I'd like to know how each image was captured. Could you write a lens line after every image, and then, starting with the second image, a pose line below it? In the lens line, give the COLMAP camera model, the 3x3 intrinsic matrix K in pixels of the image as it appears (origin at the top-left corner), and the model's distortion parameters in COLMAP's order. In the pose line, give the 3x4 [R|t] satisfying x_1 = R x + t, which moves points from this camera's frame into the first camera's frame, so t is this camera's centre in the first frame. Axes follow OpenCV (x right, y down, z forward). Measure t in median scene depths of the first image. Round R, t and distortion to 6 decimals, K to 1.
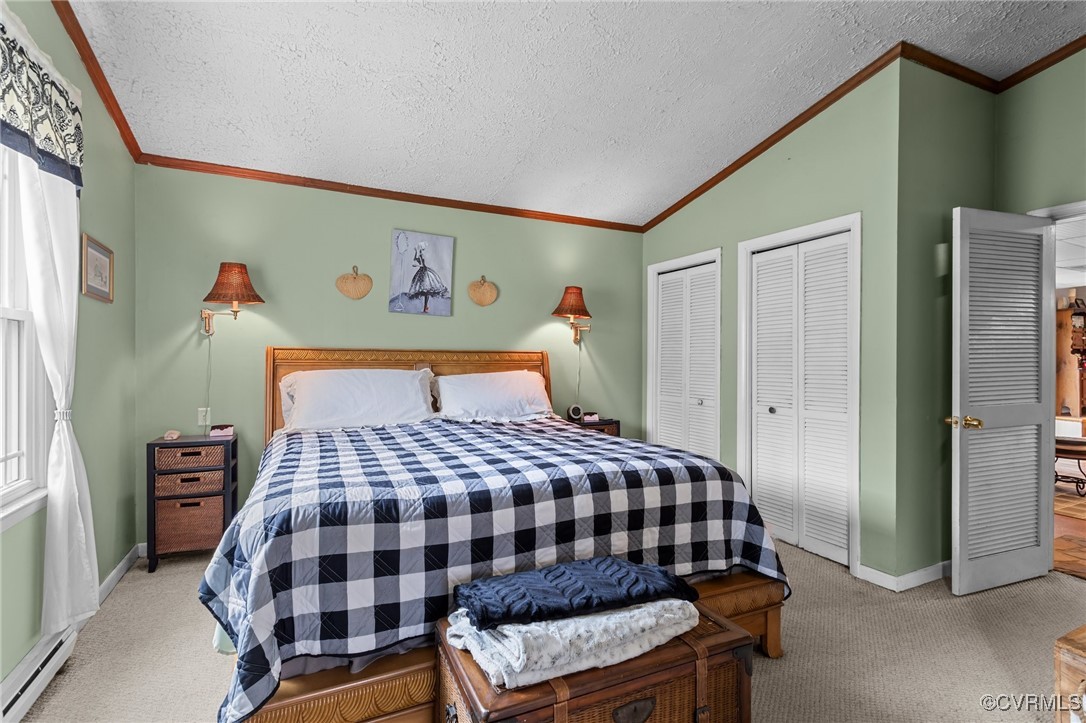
lens RADIAL K [[517.9, 0, 533.9], [0, 517.9, 361.7], [0, 0, 1]] dist [0.004948, 0.002376]
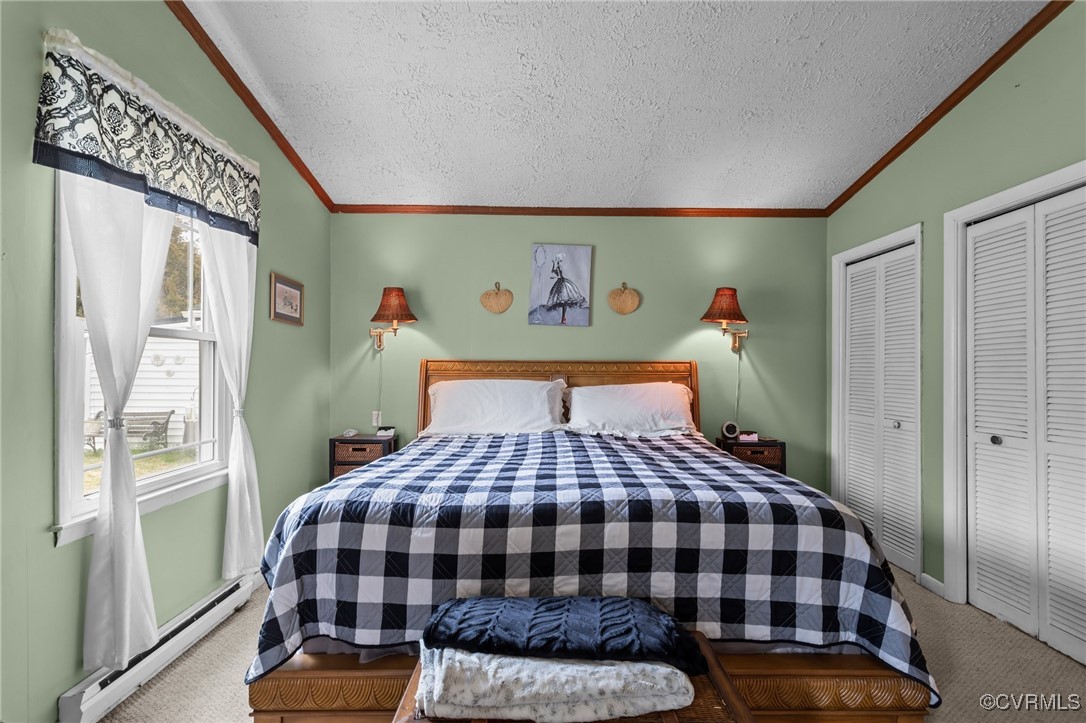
lens RADIAL K [[517.9, 0, 539.5], [0, 517.9, 368.8], [0, 0, 1]] dist [0.004948, 0.002376]
pose [[0.906846, -0.003069, -0.421451, 0.220688], [-0.000963, 0.999956, -0.009355, 0.002731], [0.421461, 0.008889, 0.906803, 0.092291]]
